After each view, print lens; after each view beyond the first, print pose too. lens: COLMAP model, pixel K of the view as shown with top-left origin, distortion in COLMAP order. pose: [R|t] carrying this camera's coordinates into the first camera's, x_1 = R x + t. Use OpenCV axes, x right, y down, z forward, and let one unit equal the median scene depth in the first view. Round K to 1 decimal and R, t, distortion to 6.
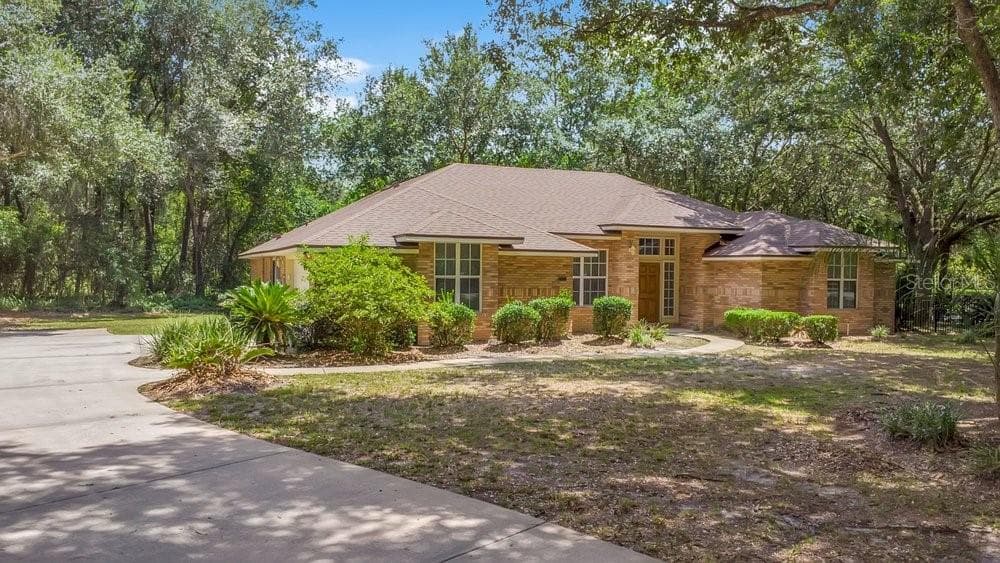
lens RADIAL K [[896.8, 0, 500.0], [0, 896.8, 281.5], [0, 0, 1]] dist [-0.005986, -0.009110]
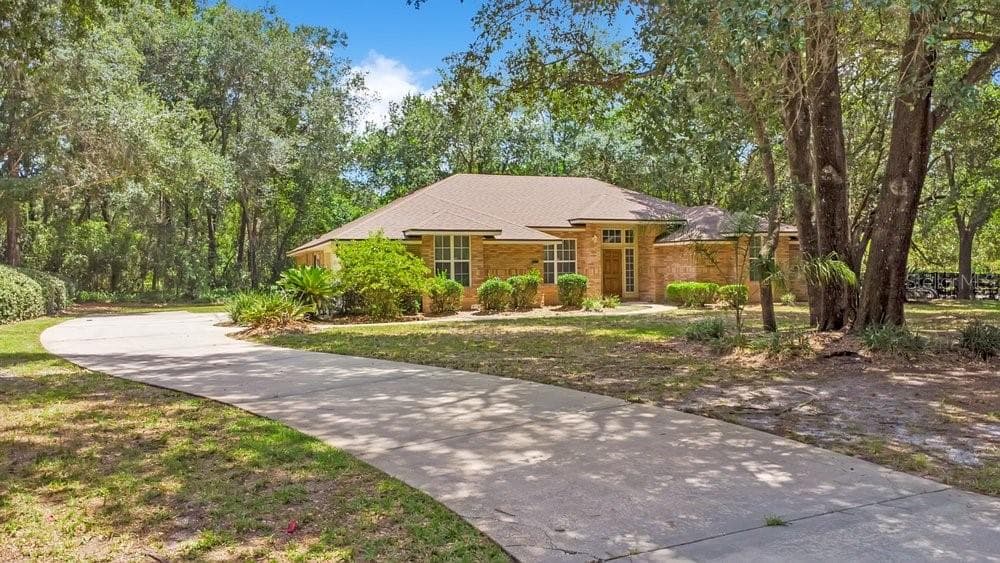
lens RADIAL K [[896.8, 0, 500.0], [0, 896.8, 281.5], [0, 0, 1]] dist [-0.005986, -0.009110]
pose [[0.998627, -0.022000, -0.047535, 0.068536], [0.021817, 0.999752, -0.004364, 0.026080], [0.047619, 0.003321, 0.998860, -0.255663]]
